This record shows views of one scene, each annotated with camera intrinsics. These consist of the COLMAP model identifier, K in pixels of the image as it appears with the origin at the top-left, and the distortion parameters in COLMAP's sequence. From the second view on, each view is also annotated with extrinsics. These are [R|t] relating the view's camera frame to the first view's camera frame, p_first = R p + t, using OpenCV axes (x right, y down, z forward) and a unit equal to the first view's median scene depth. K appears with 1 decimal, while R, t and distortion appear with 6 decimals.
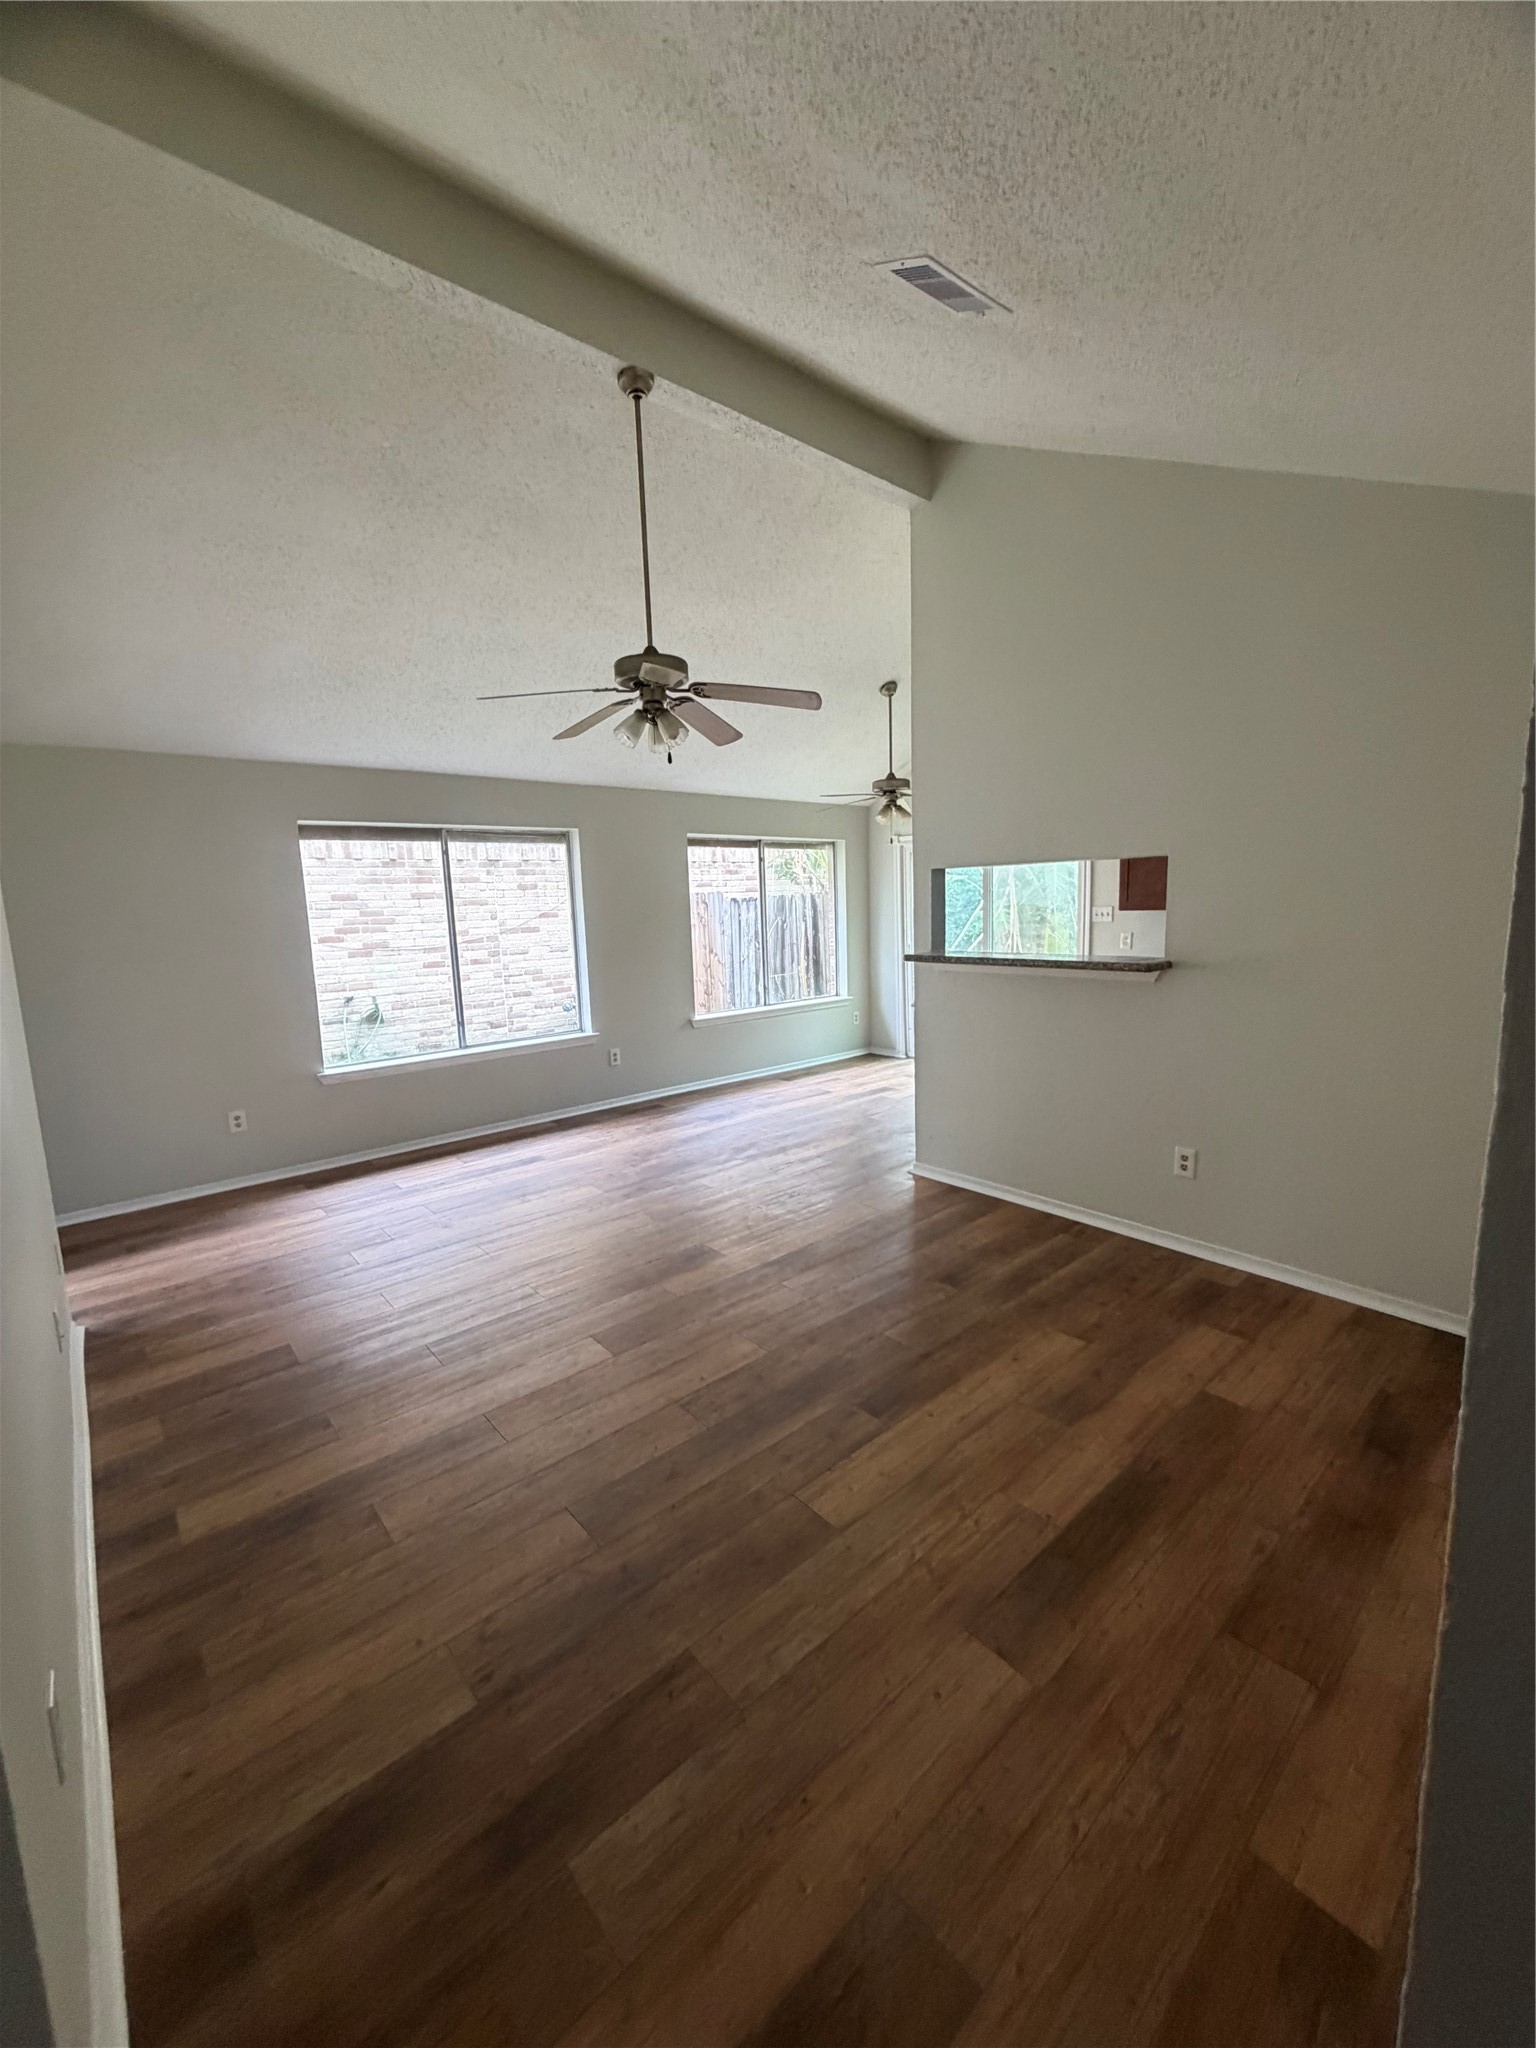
lens RADIAL K [[821.1, 0, 771.4], [0, 821.1, 1021.3], [0, 0, 1]] dist [-0.004524, -0.000117]
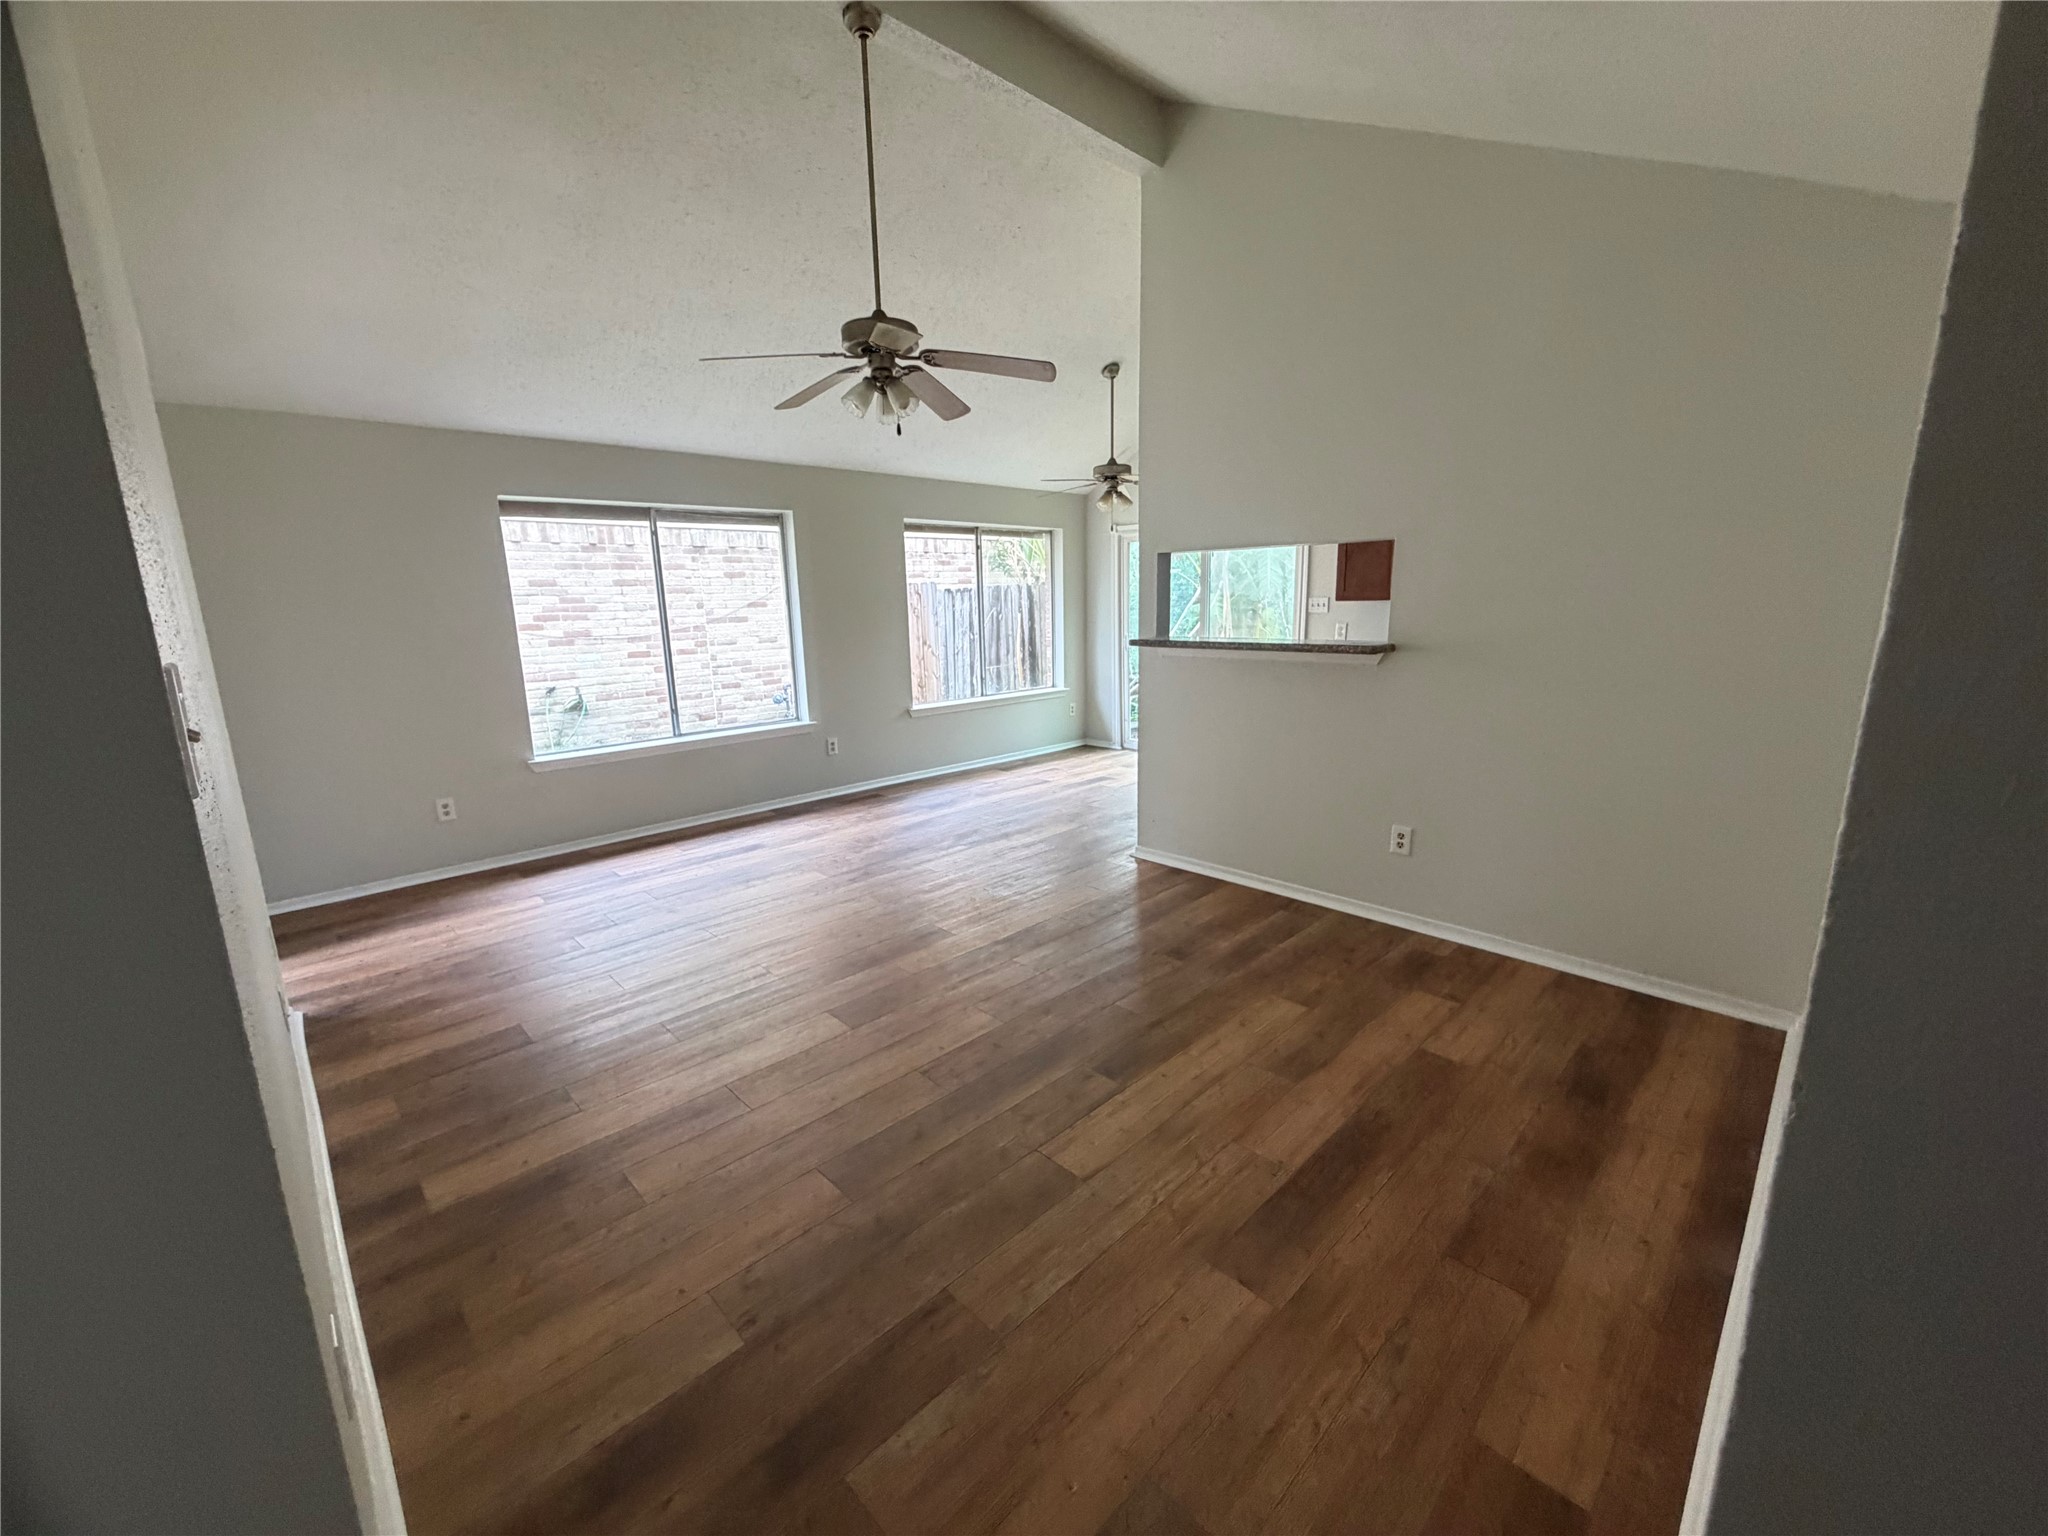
lens RADIAL K [[821.1, 0, 1019.3], [0, 821.1, 773.2], [0, 0, 1]] dist [-0.004524, -0.000117]
pose [[0.998665, -0.001447, 0.051634, -0.033039], [-0.001863, 0.997948, 0.064004, 0.023385], [-0.051621, -0.064015, 0.996613, -0.002695]]
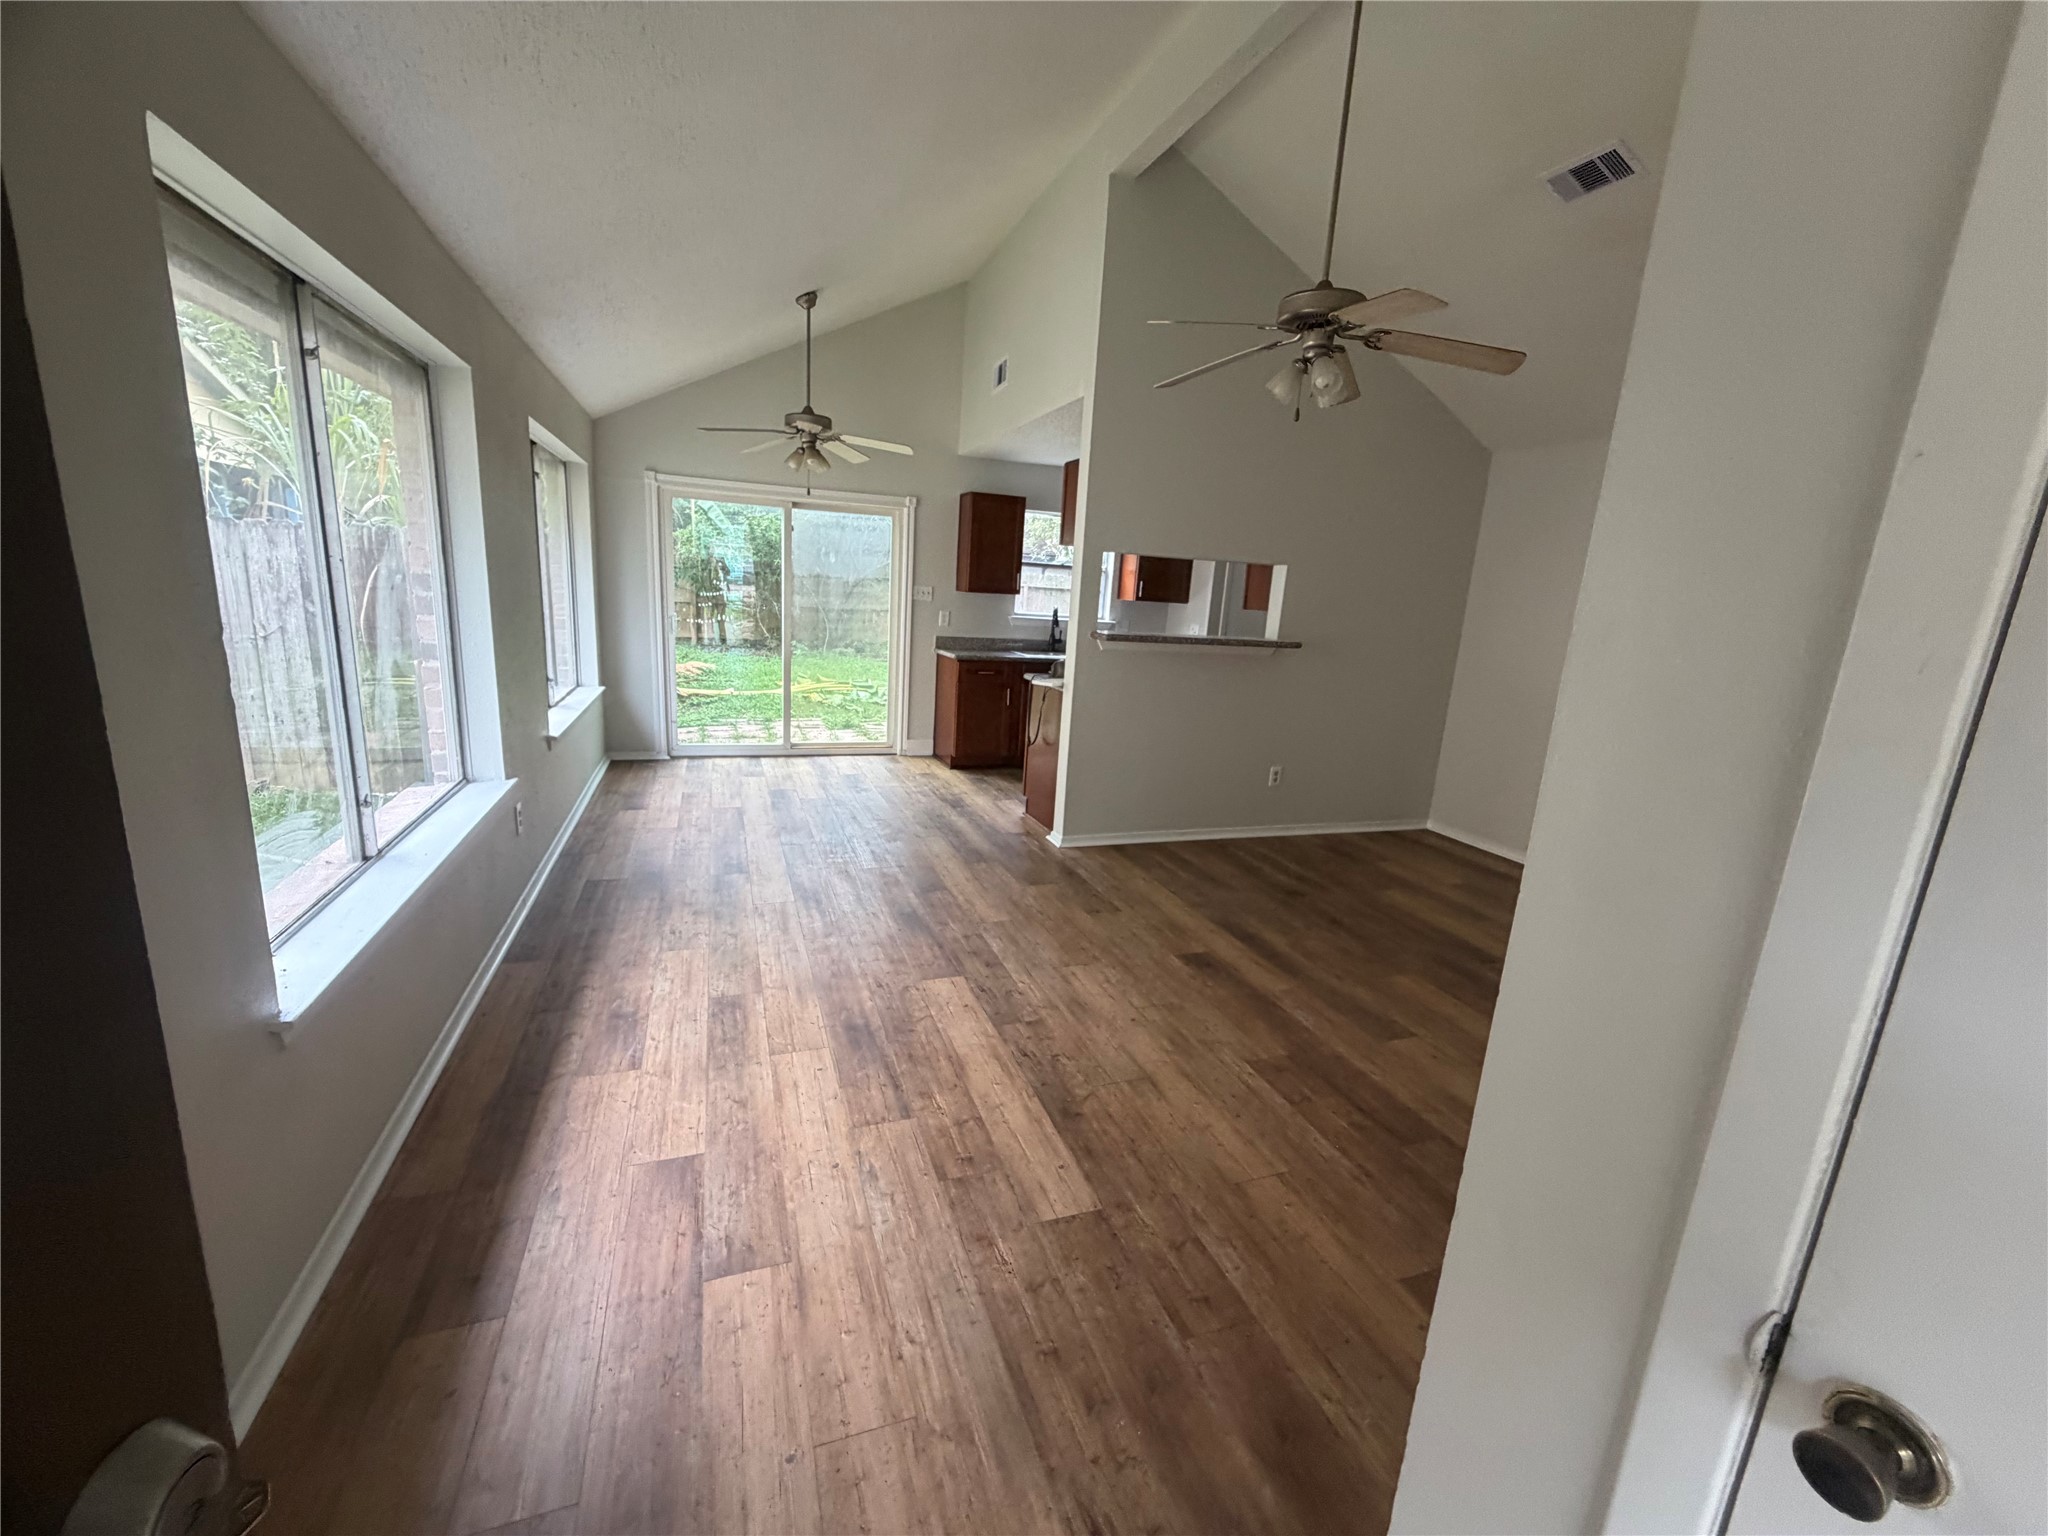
lens RADIAL K [[821.1, 0, 1023.6], [0, 821.1, 765.7], [0, 0, 1]] dist [-0.004524, -0.000117]
pose [[0.353240, -0.148542, 0.923665, -1.109523], [0.063508, 0.988844, 0.134737, -0.083816], [-0.933375, 0.011066, 0.358733, 0.956823]]
